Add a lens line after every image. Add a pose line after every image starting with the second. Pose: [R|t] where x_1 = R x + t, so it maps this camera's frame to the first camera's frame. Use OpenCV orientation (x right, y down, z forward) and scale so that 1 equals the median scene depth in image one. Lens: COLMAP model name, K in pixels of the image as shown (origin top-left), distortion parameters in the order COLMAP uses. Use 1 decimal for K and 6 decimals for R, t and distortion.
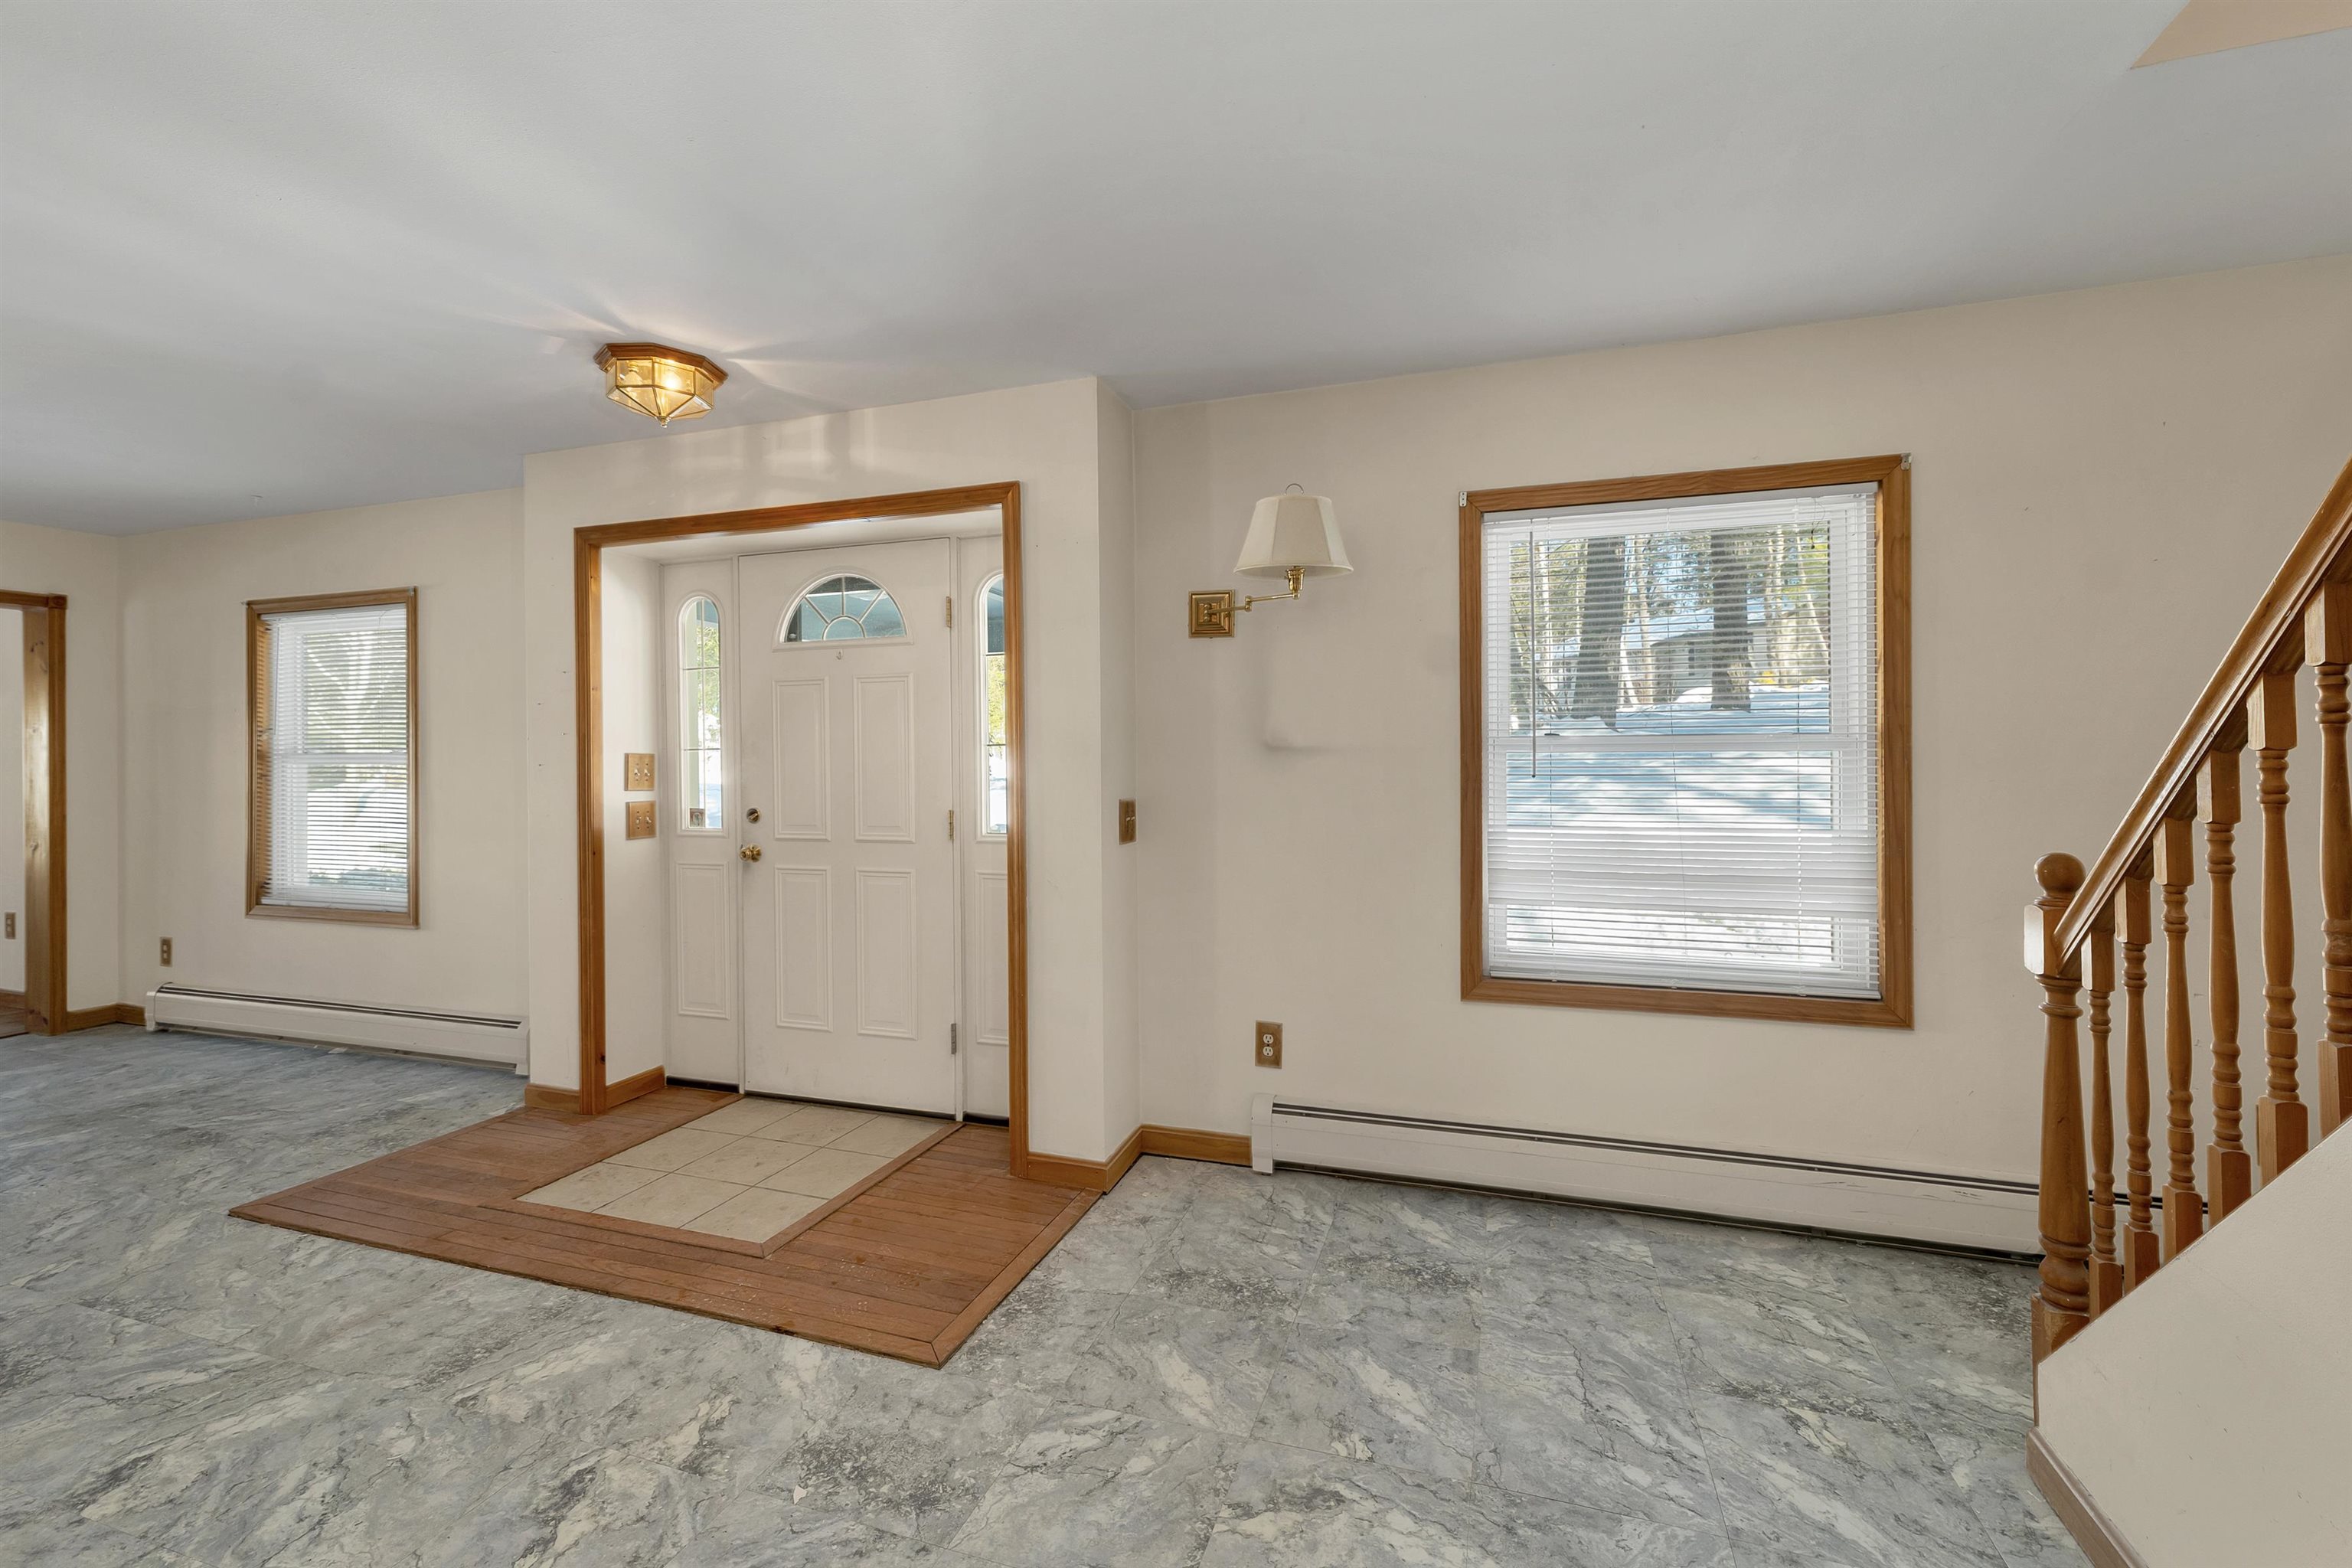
lens RADIAL K [[990.4, 0, 1184.2], [0, 990.4, 763.0], [0, 0, 1]] dist [0.001860, -0.000392]
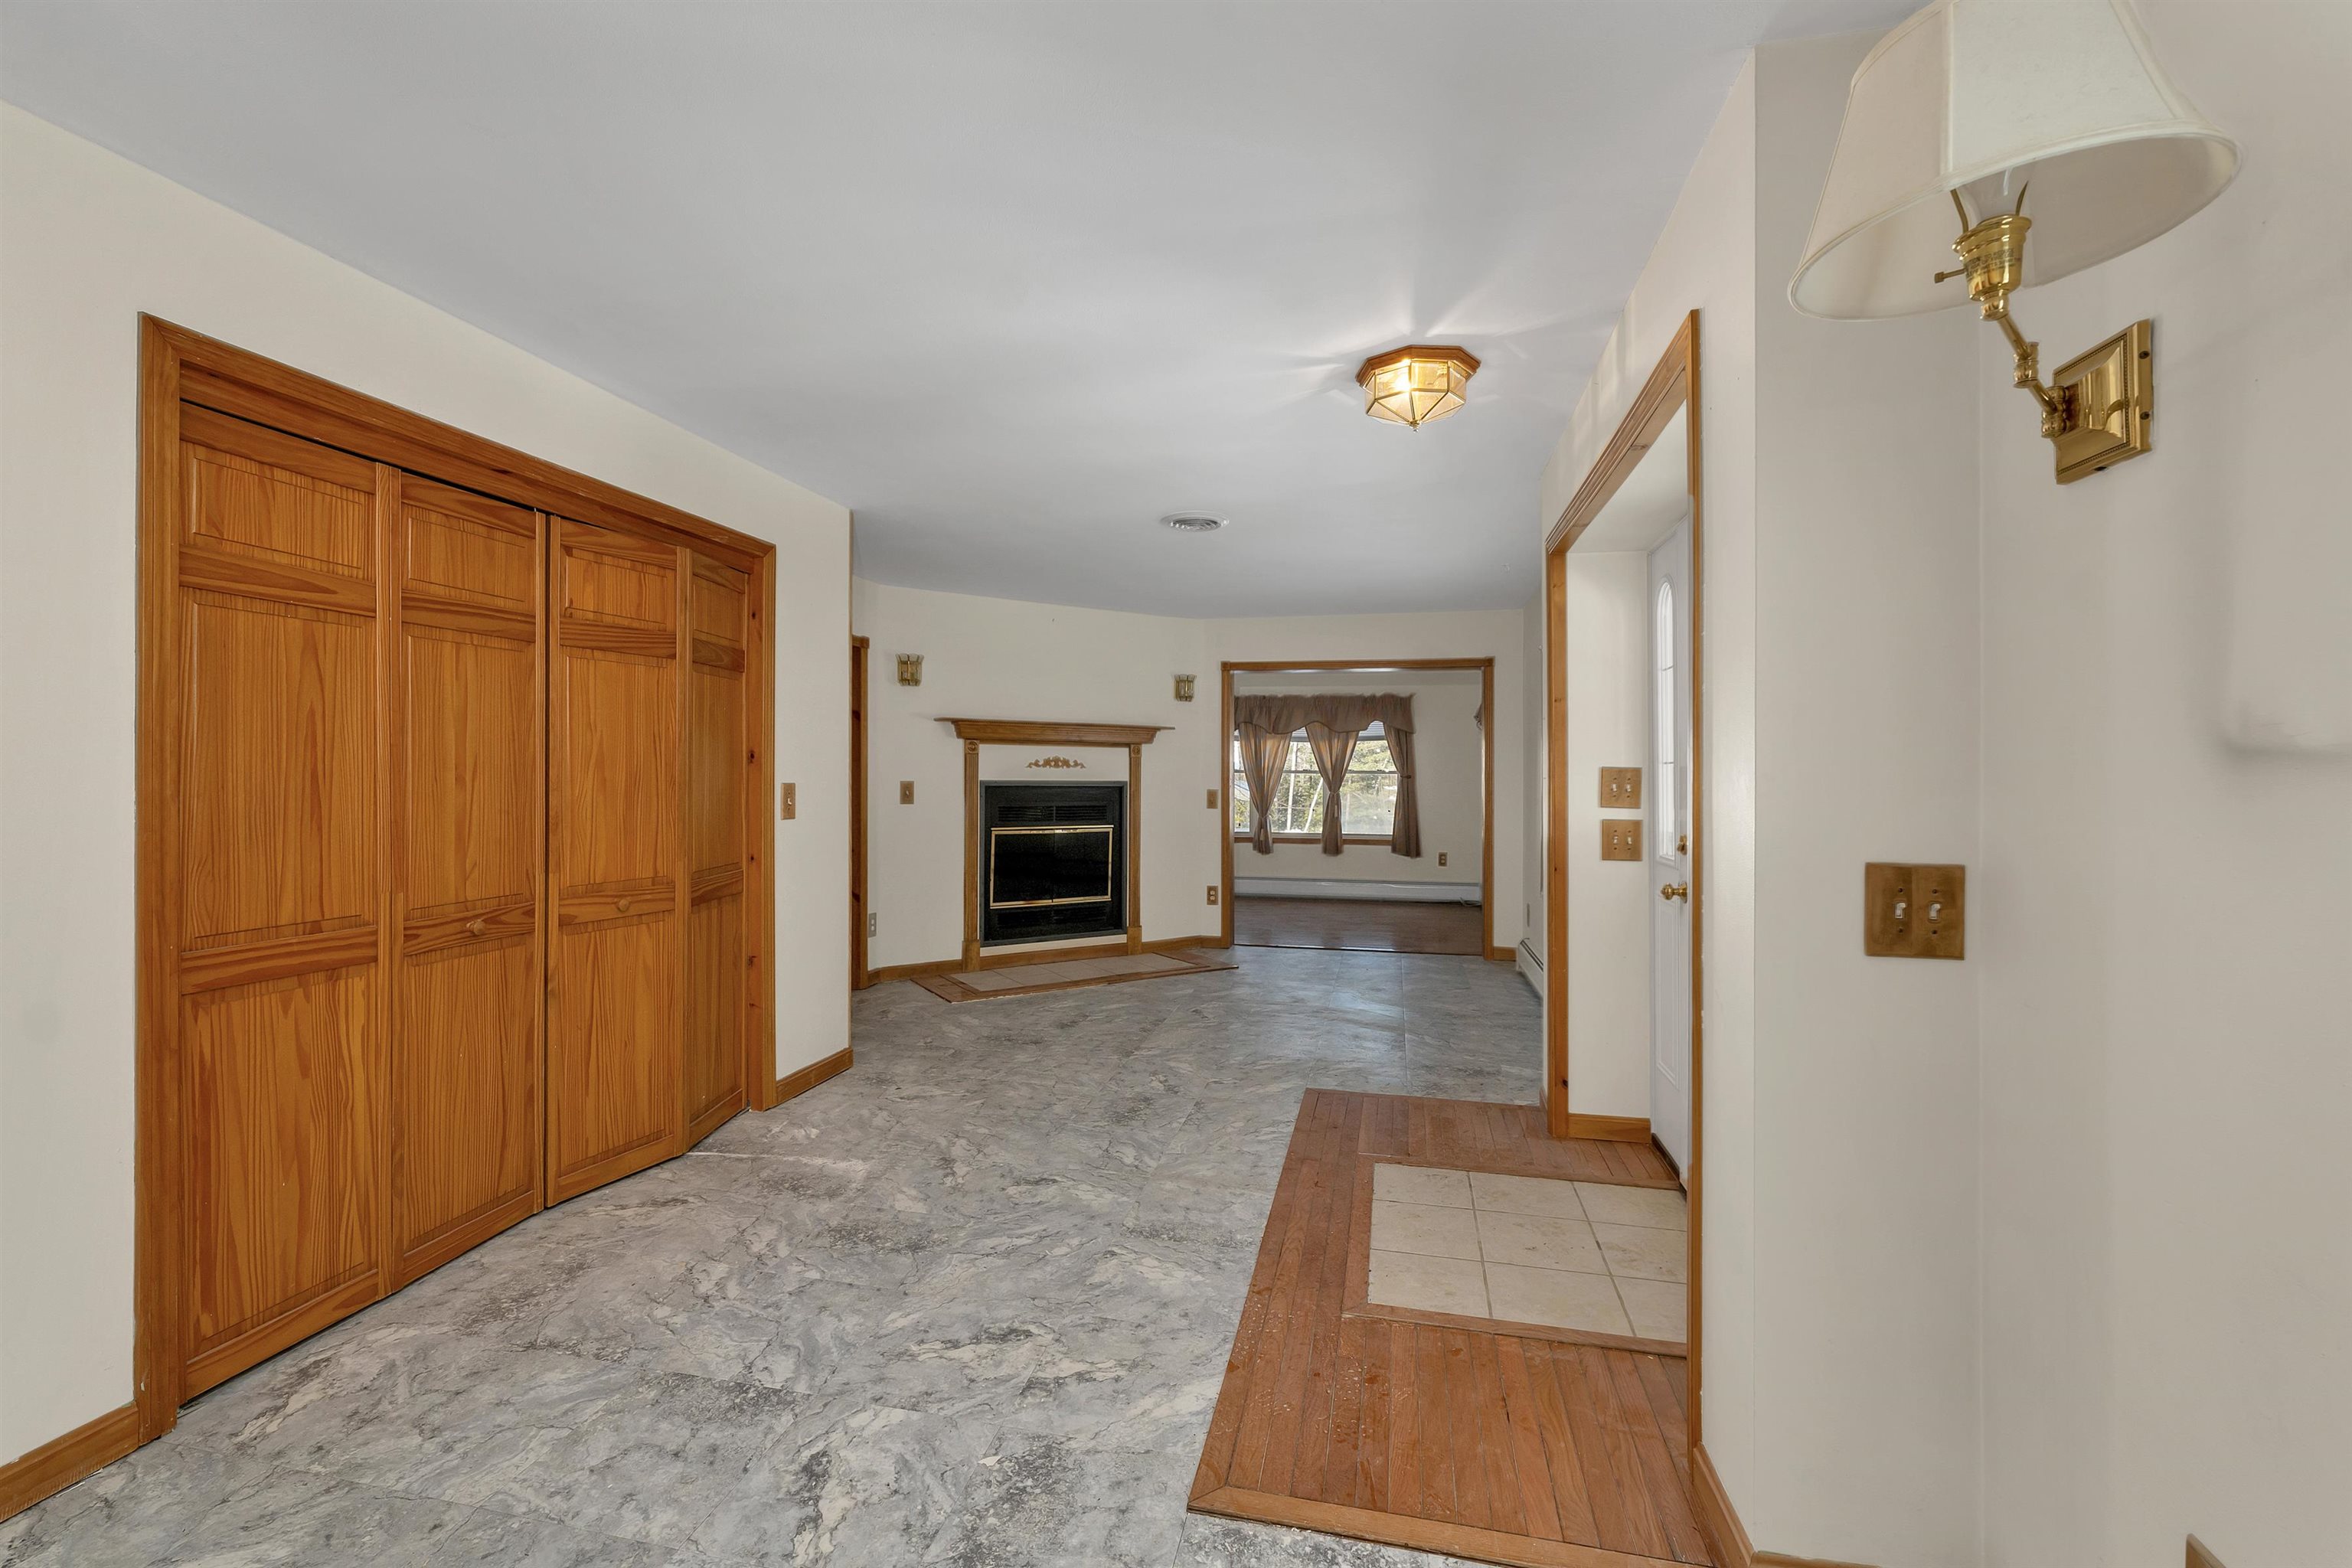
lens RADIAL K [[990.4, 0, 1177.5], [0, 990.4, 777.2], [0, 0, 1]] dist [0.001860, -0.000392]
pose [[0.105380, 0.013614, -0.994339, 0.515824], [-0.013022, 0.999839, 0.012309, -0.009603], [0.994347, 0.011651, 0.105540, 0.816392]]
